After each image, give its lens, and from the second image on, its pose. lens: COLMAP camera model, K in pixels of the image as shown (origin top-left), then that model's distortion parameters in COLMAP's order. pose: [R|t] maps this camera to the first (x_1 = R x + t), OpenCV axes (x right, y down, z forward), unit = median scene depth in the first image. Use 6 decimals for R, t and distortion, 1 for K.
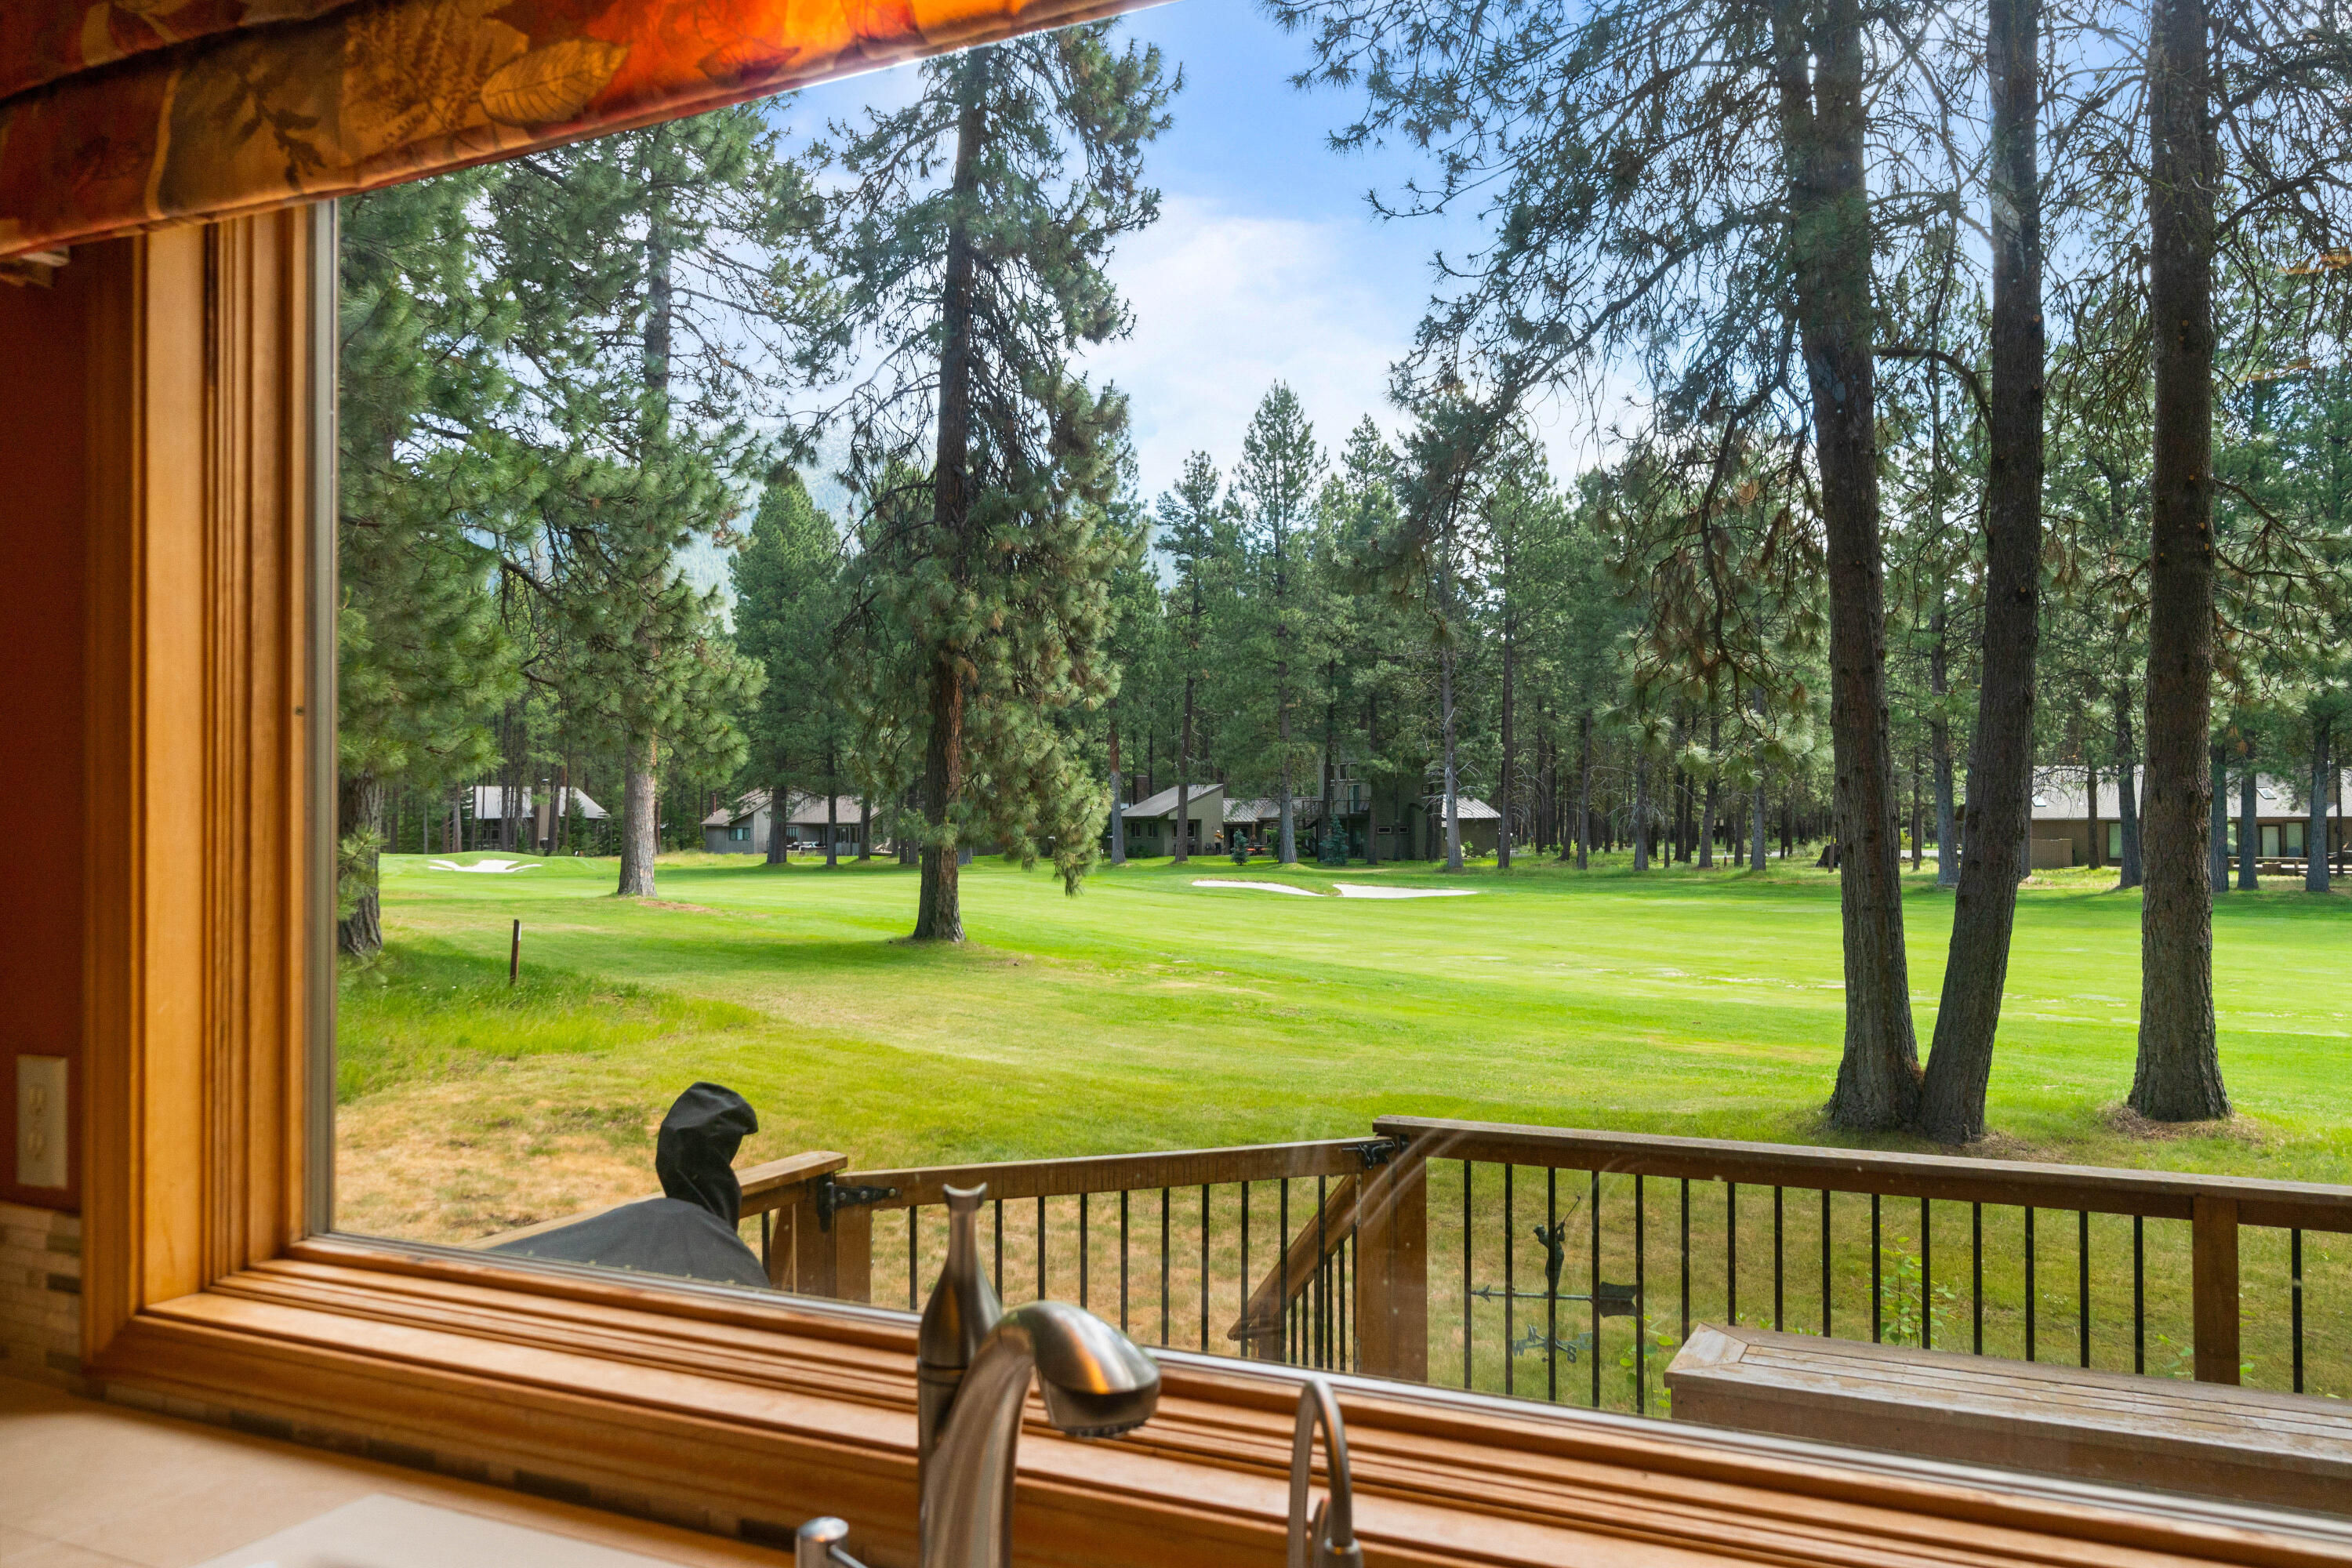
lens RADIAL K [[1801.1, 0, 1191.9], [0, 1801.1, 793.0], [0, 0, 1]] dist [0.003194, -0.002473]
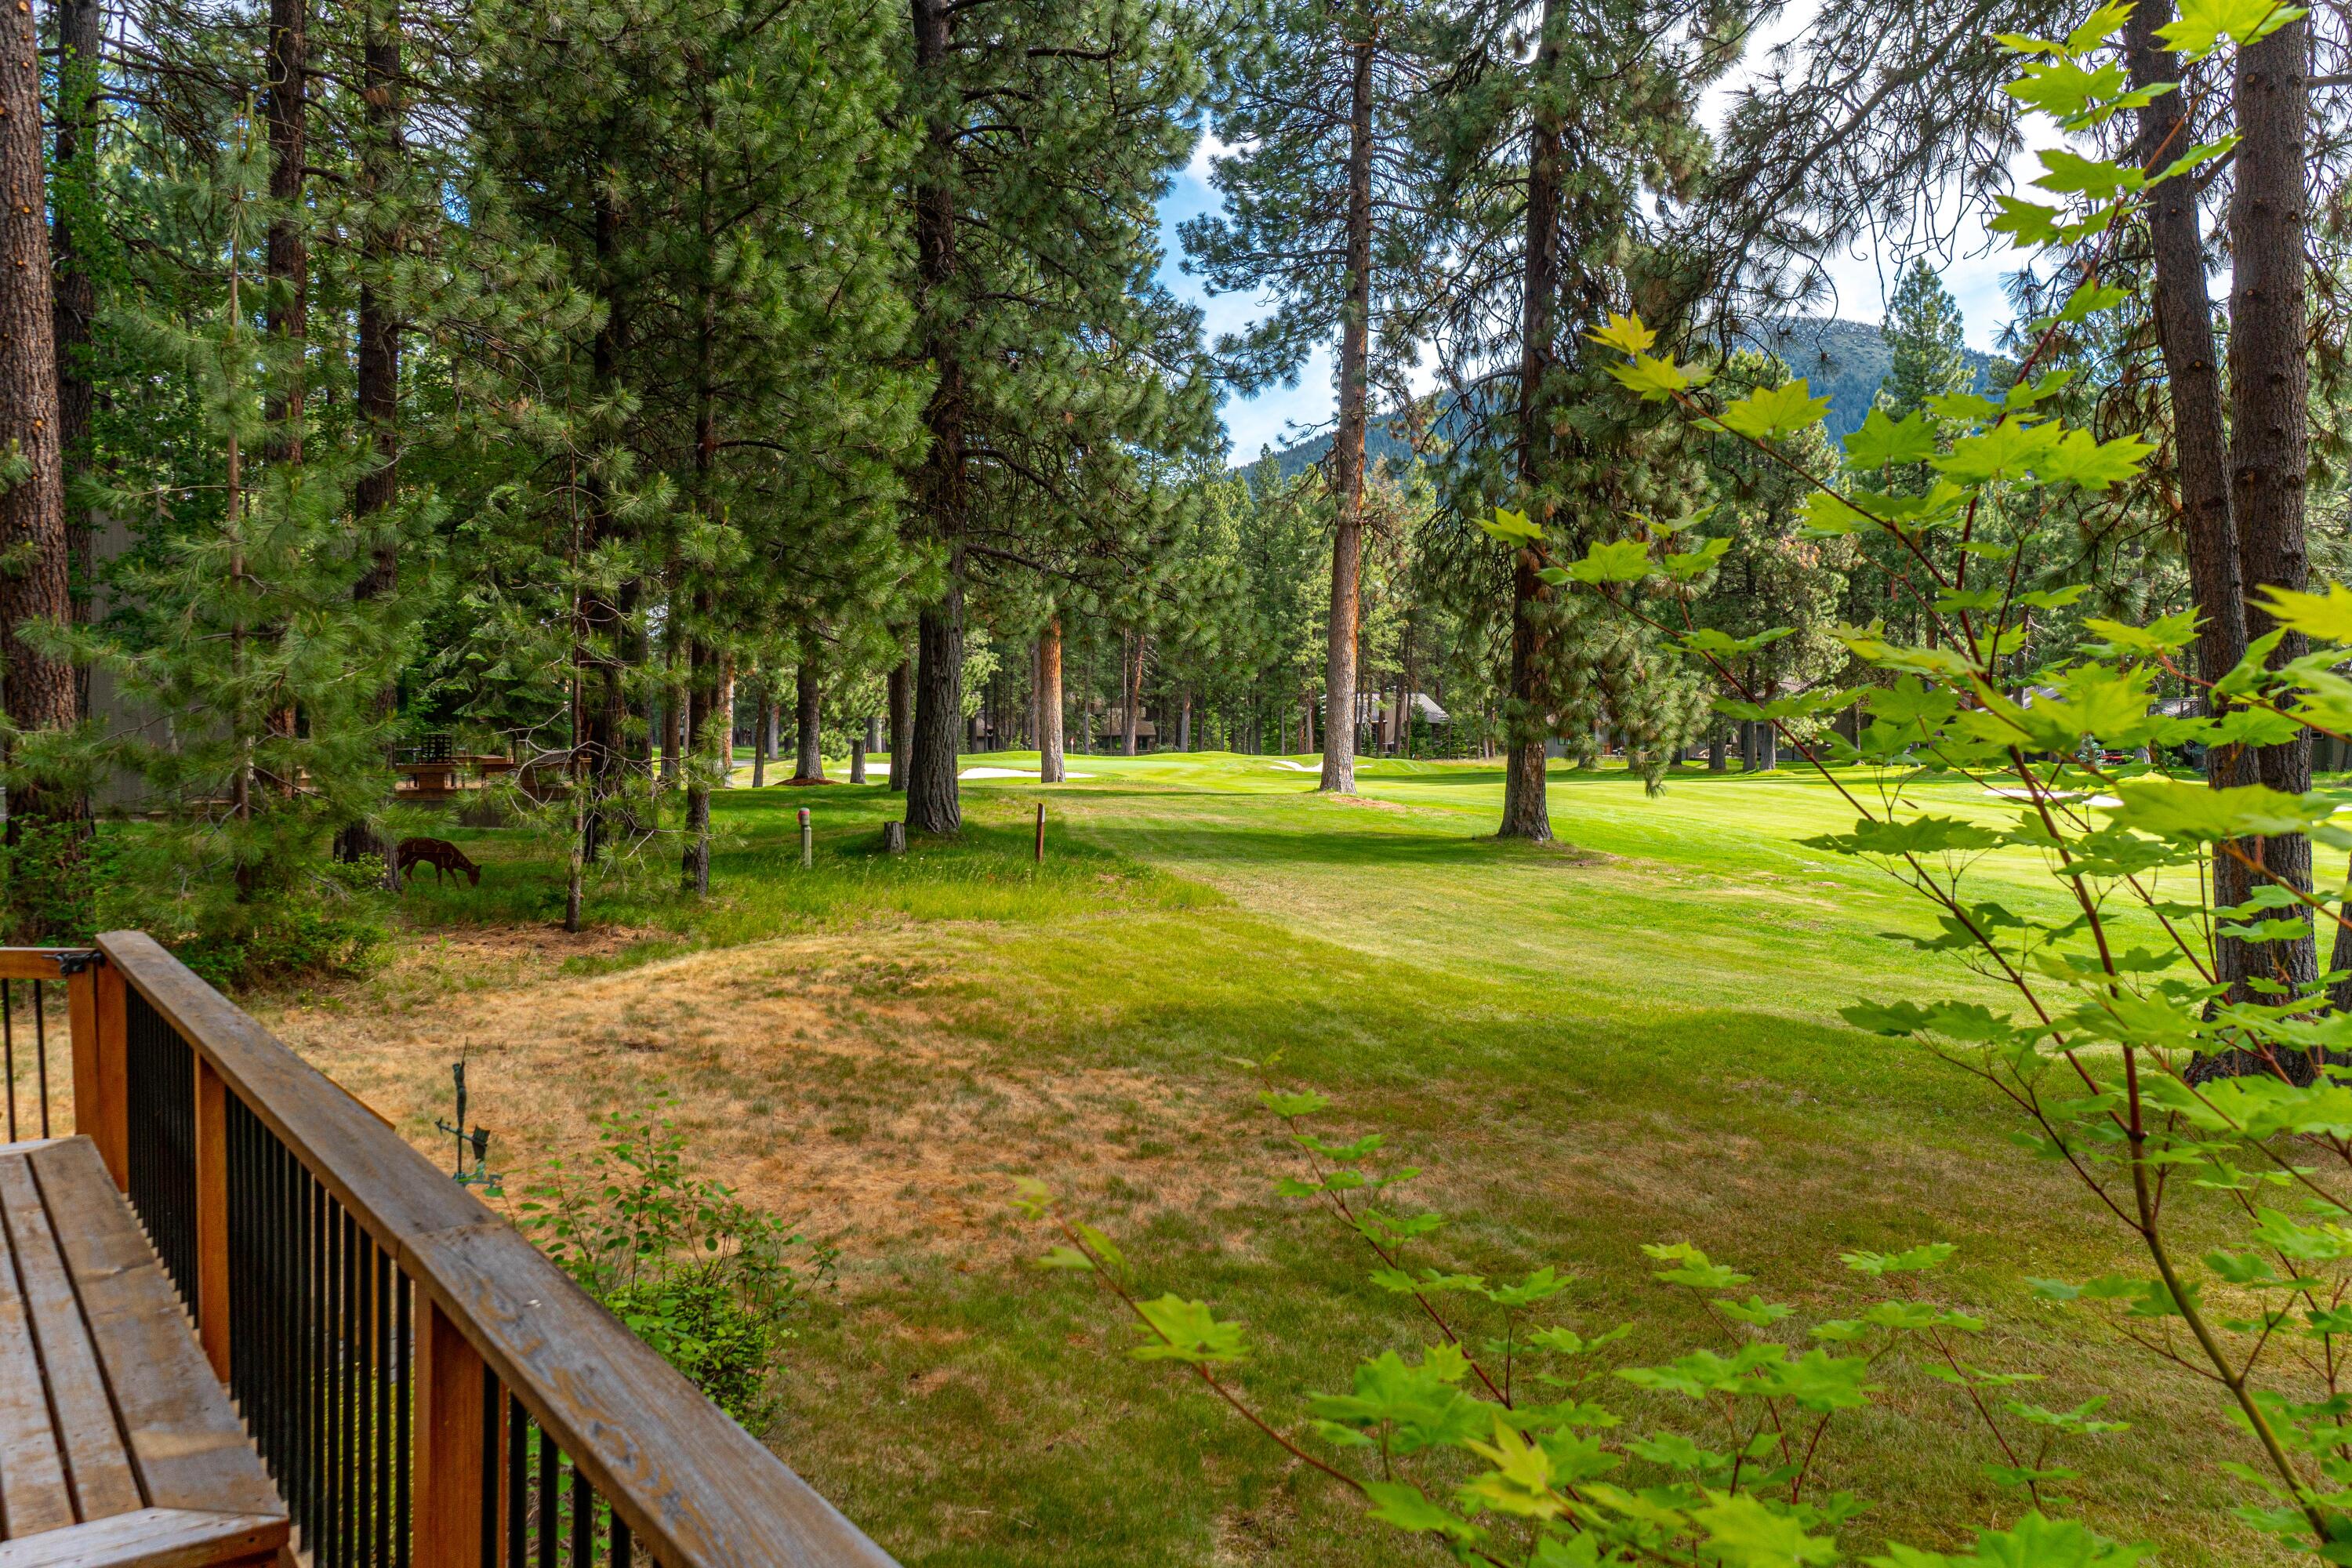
lens RADIAL K [[1801.1, 0, 1186.7], [0, 1801.1, 774.3], [0, 0, 1]] dist [0.003194, -0.002473]
pose [[0.885259, 0.013374, -0.464906, 0.149593], [0.005684, 0.999201, 0.039568, 0.006400], [0.465064, -0.037670, 0.884475, 0.046343]]
